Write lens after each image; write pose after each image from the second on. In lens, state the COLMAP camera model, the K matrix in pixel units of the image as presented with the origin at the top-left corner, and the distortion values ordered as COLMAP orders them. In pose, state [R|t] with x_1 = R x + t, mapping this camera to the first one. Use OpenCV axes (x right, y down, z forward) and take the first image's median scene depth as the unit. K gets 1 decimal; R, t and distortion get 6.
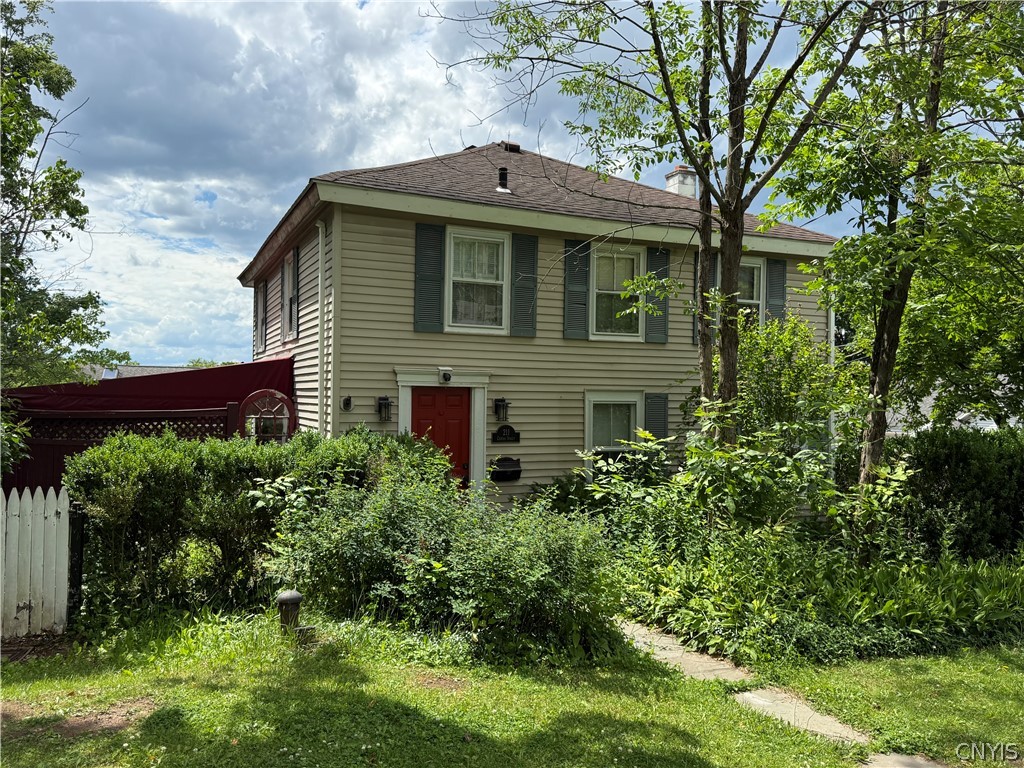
lens RADIAL K [[796.0, 0, 510.9], [0, 796.0, 386.1], [0, 0, 1]] dist [0.034579, -0.001095]
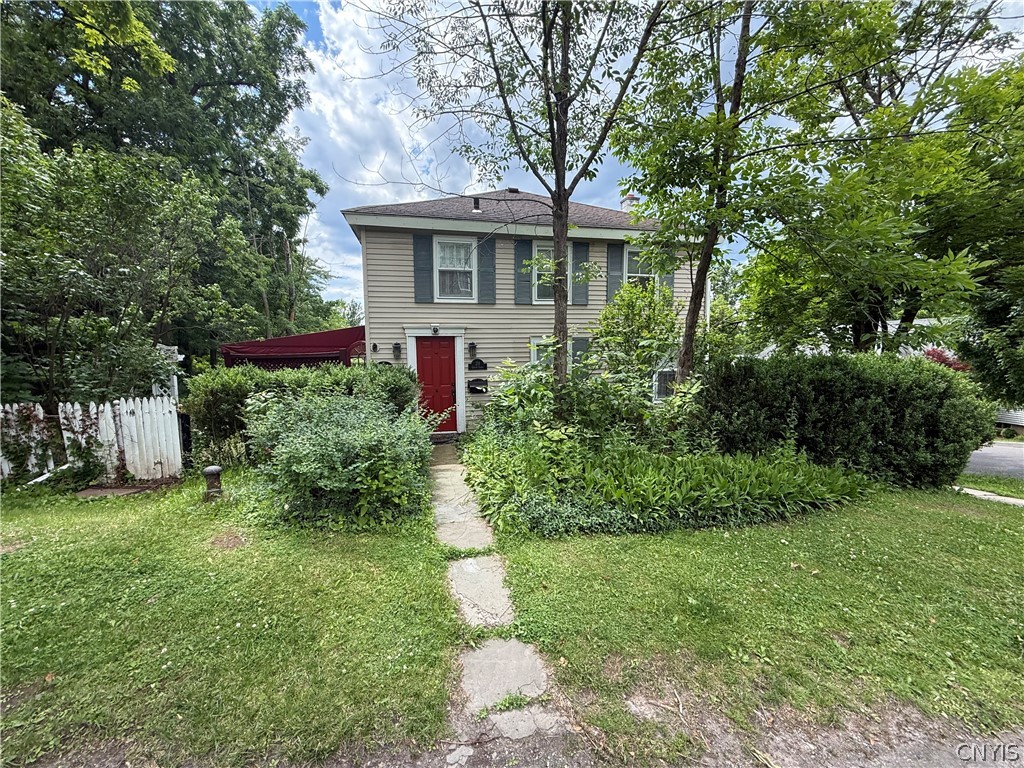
lens RADIAL K [[414.4, 0, 513.9], [0, 414.4, 382.5], [0, 0, 1]] dist [-0.004246, -0.000117]
pose [[0.977600, -0.004046, -0.210434, 0.250192], [0.024843, 0.995044, 0.096278, 0.017221], [0.209002, -0.099349, 0.972856, 0.193239]]
